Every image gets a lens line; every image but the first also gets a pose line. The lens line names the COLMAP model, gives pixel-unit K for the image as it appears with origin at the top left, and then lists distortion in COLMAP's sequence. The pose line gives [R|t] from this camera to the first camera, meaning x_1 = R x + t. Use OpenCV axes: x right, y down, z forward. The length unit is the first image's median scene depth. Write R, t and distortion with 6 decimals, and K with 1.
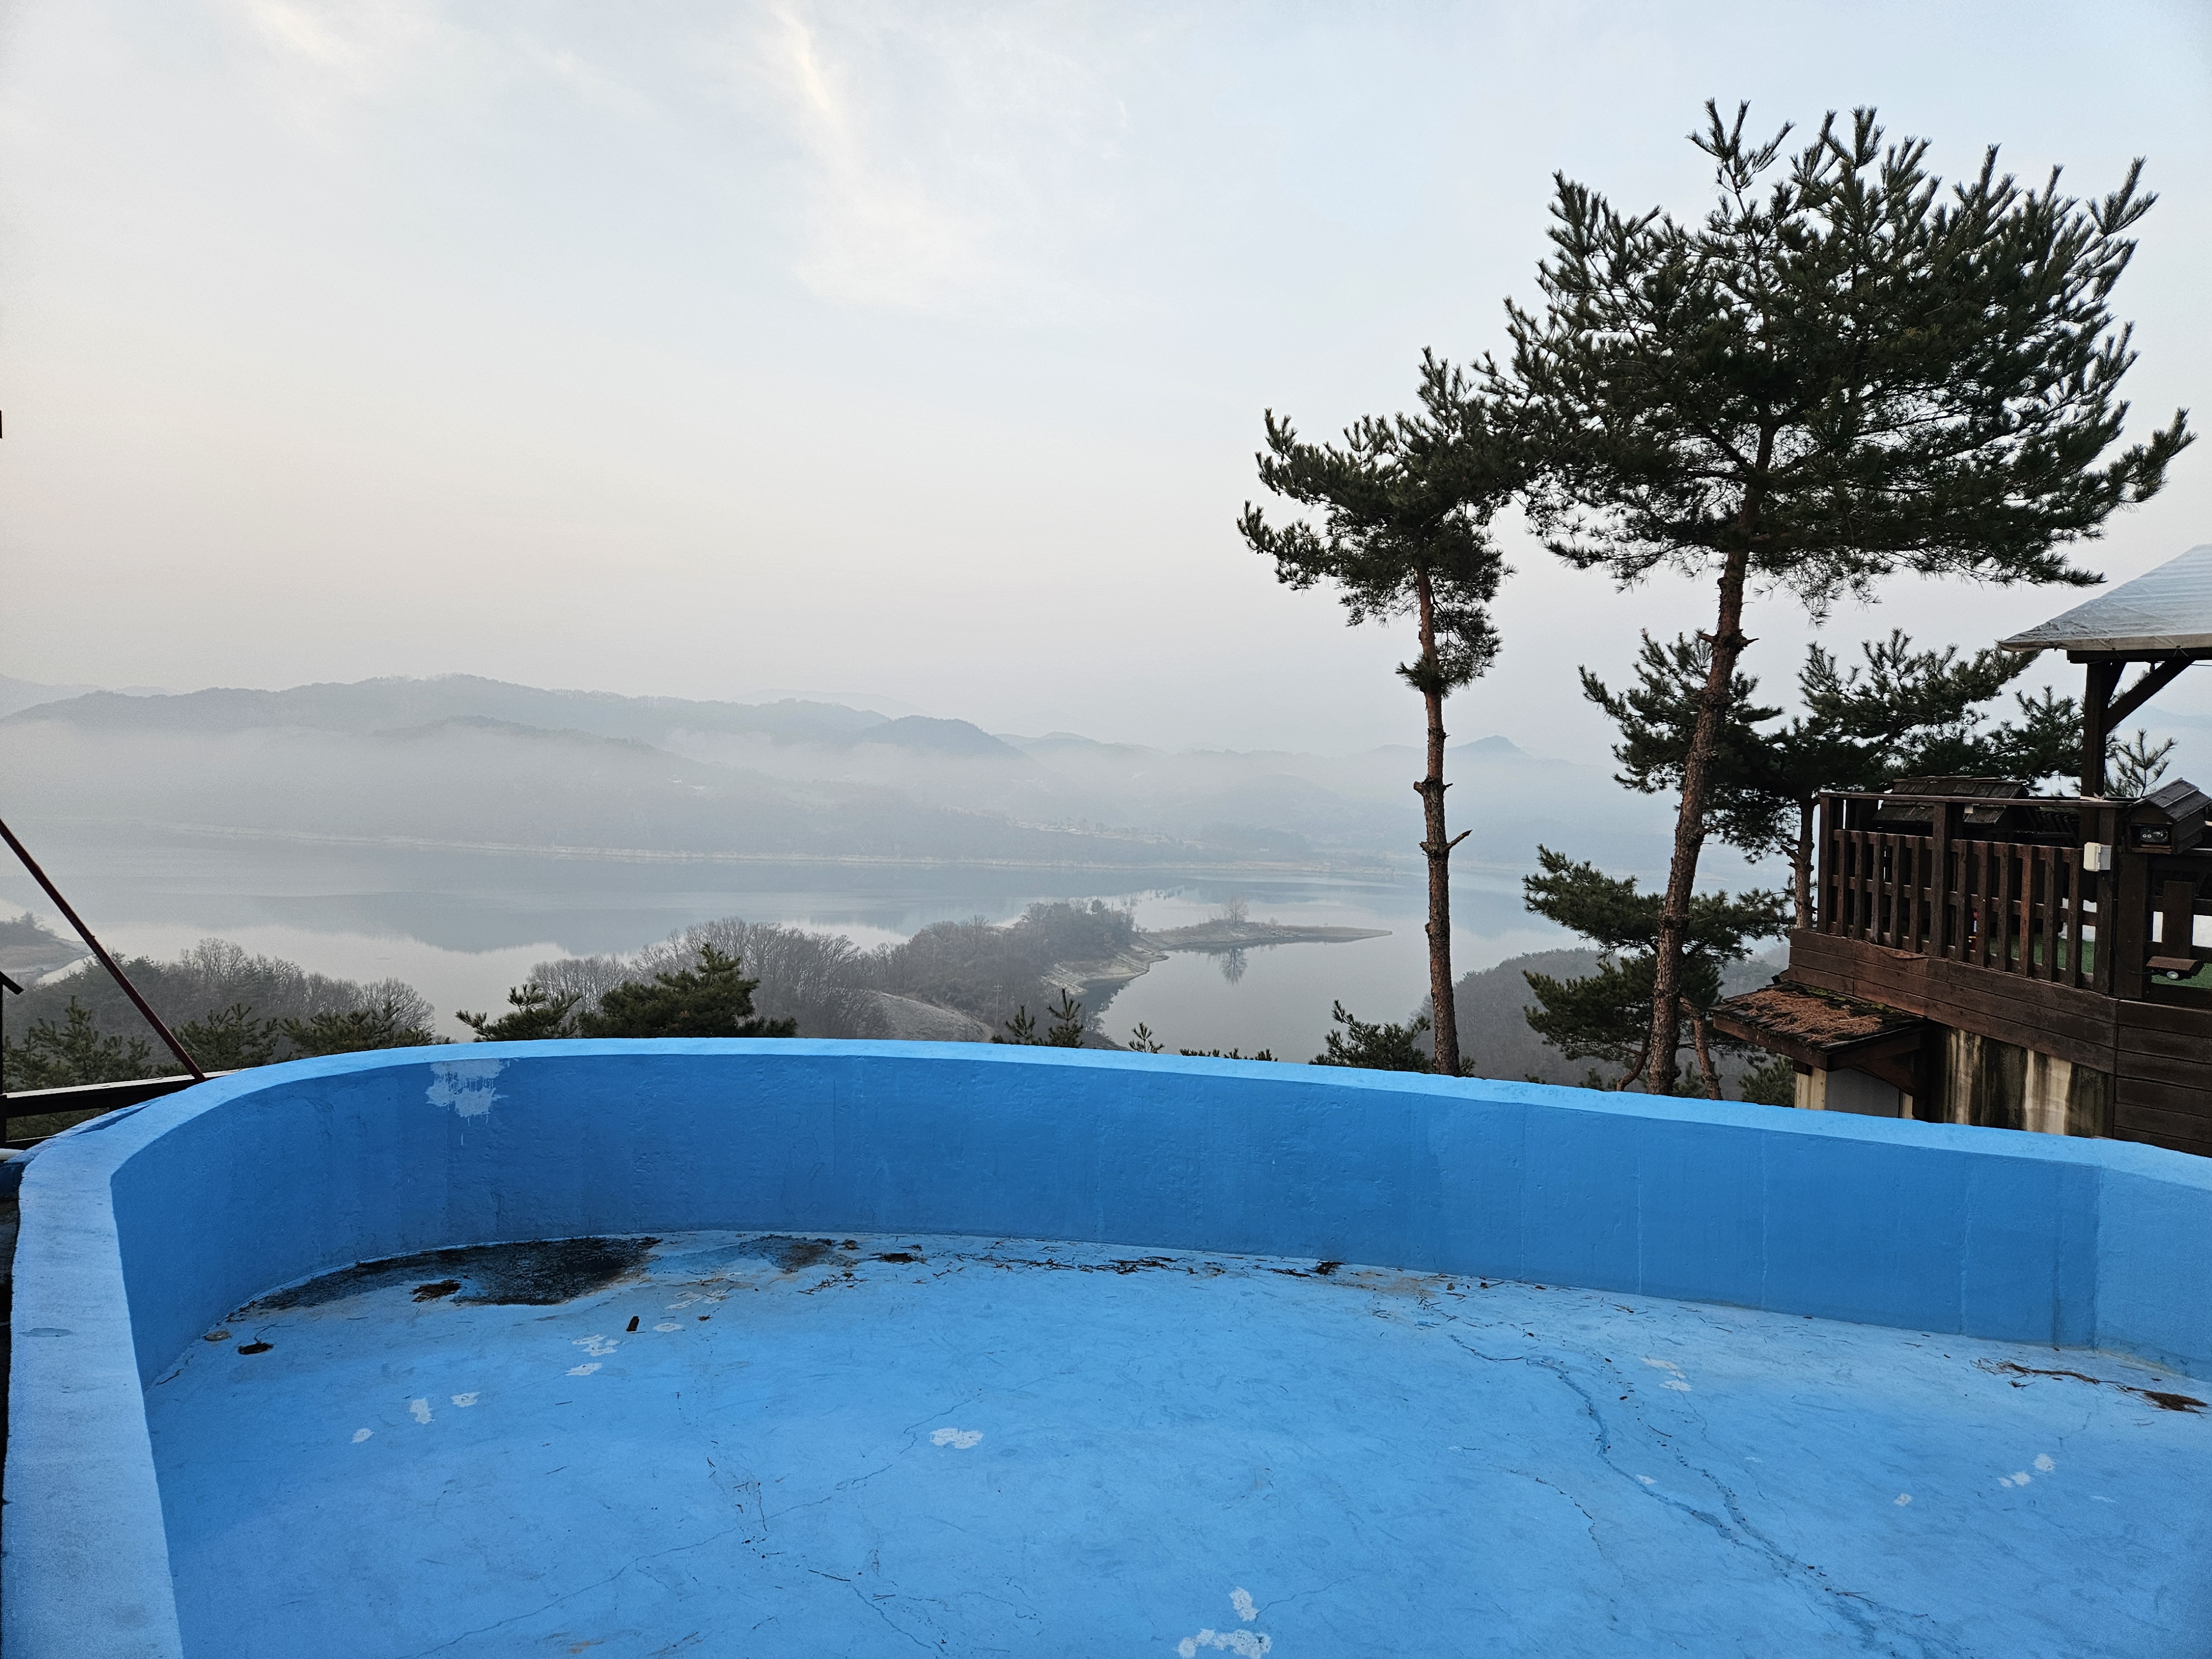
lens RADIAL K [[1468.8, 0, 1105.5], [0, 1468.8, 819.4], [0, 0, 1]] dist [0.075336, -0.058909]
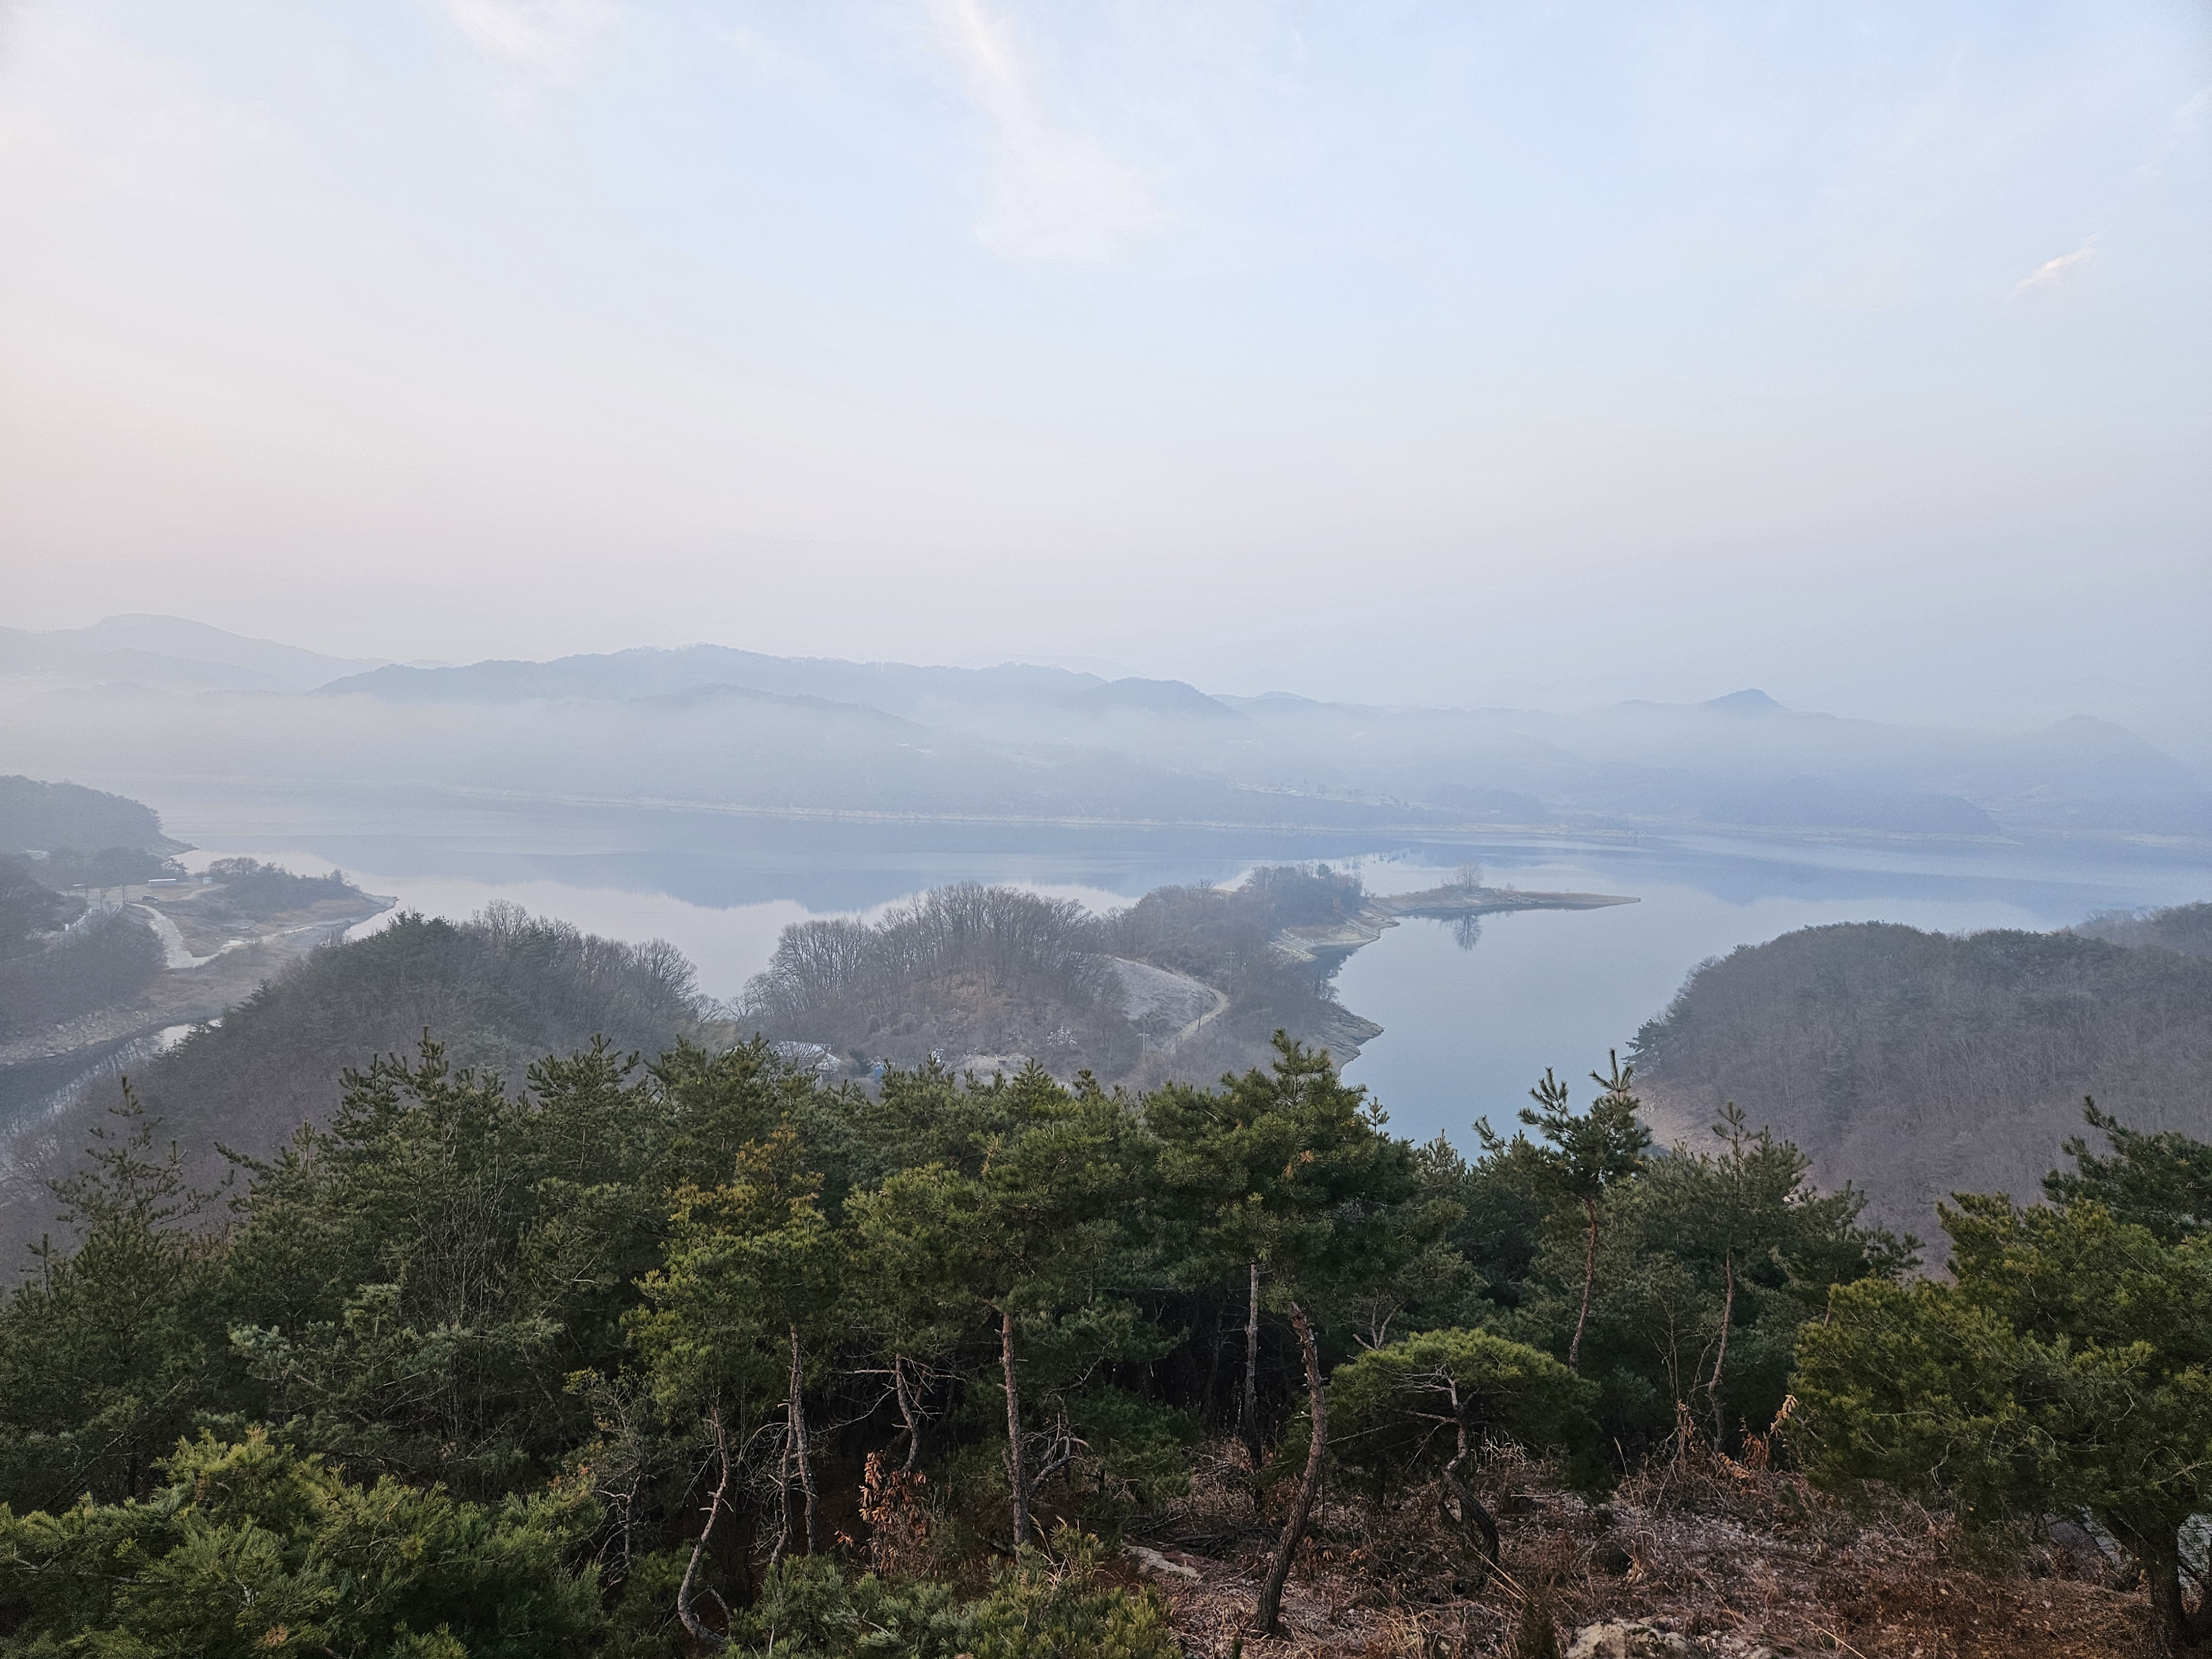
lens RADIAL K [[1475.0, 0, 1101.0], [0, 1475.0, 818.7], [0, 0, 1]] dist [0.104945, -0.139828]
pose [[0.988788, 0.000756, -0.149323, -0.174504], [0.003094, 0.999669, 0.025551, -0.023674], [0.149293, -0.025726, 0.988458, 0.208291]]
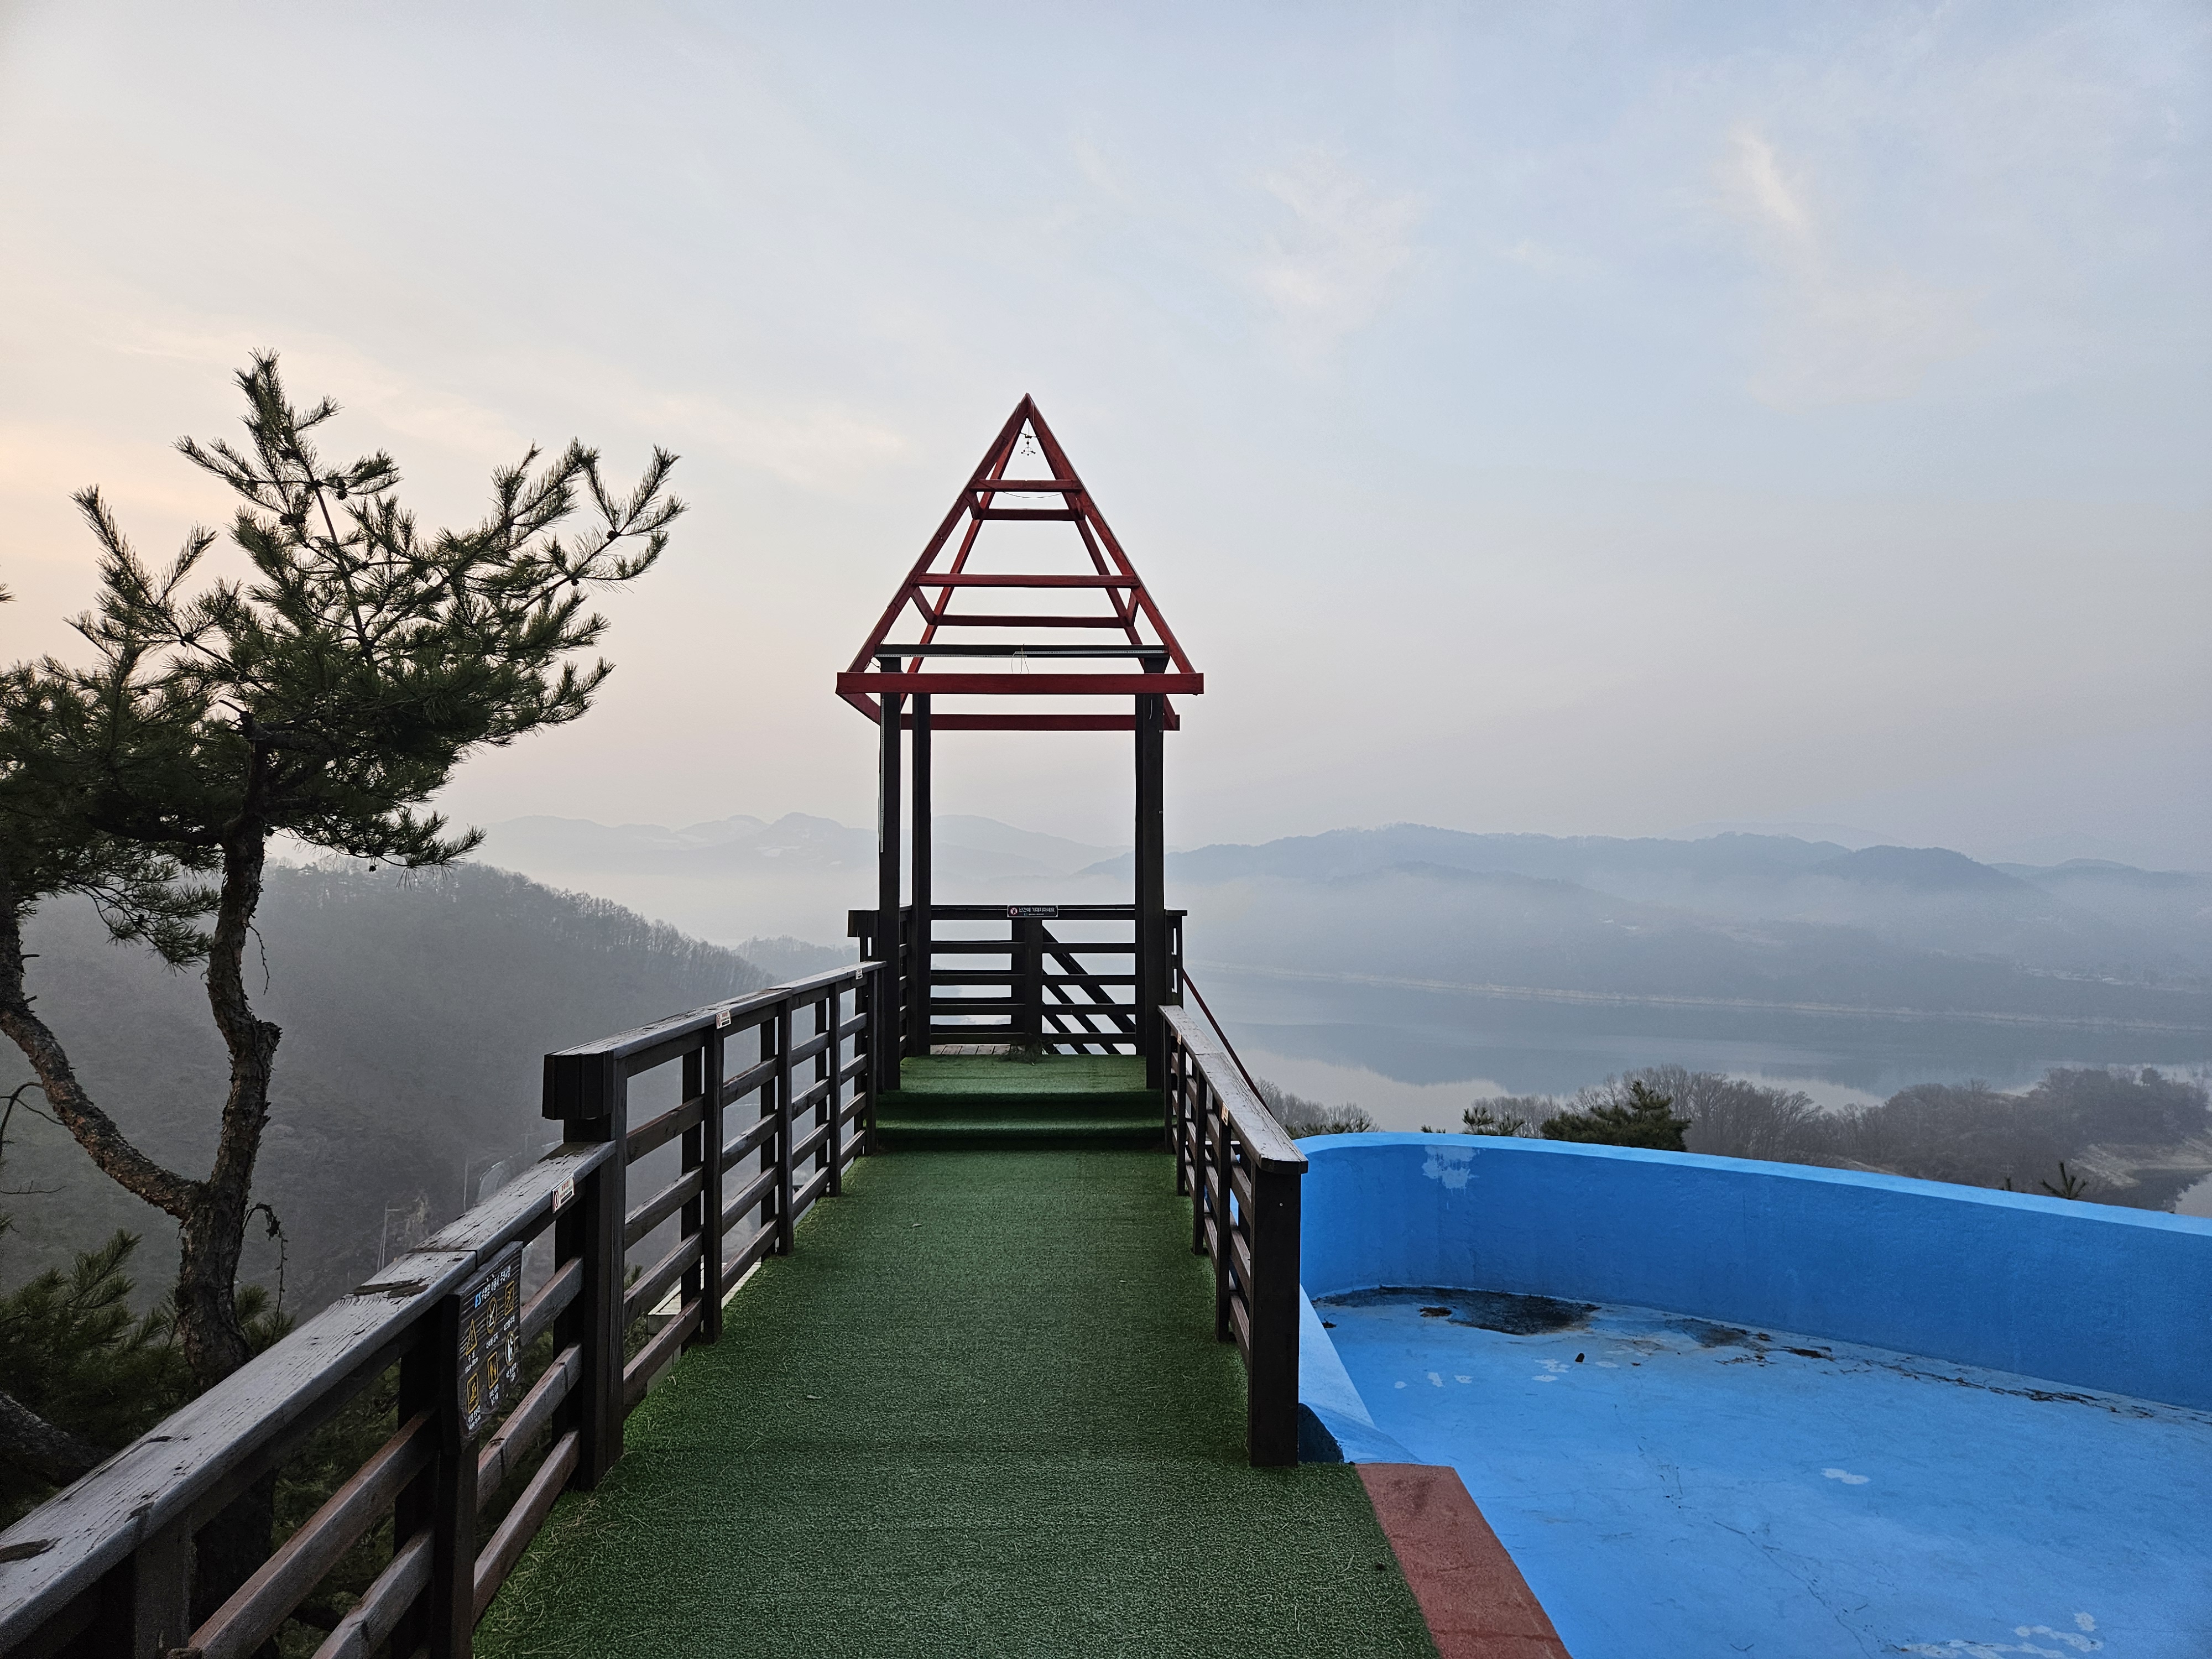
lens RADIAL K [[1468.8, 0, 1105.5], [0, 1468.8, 819.4], [0, 0, 1]] dist [0.075336, -0.058909]
pose [[0.820144, -0.046273, -0.570284, 0.024156], [-0.007892, 0.995714, -0.092143, -0.001874], [0.572103, 0.080072, 0.816264, -0.076203]]
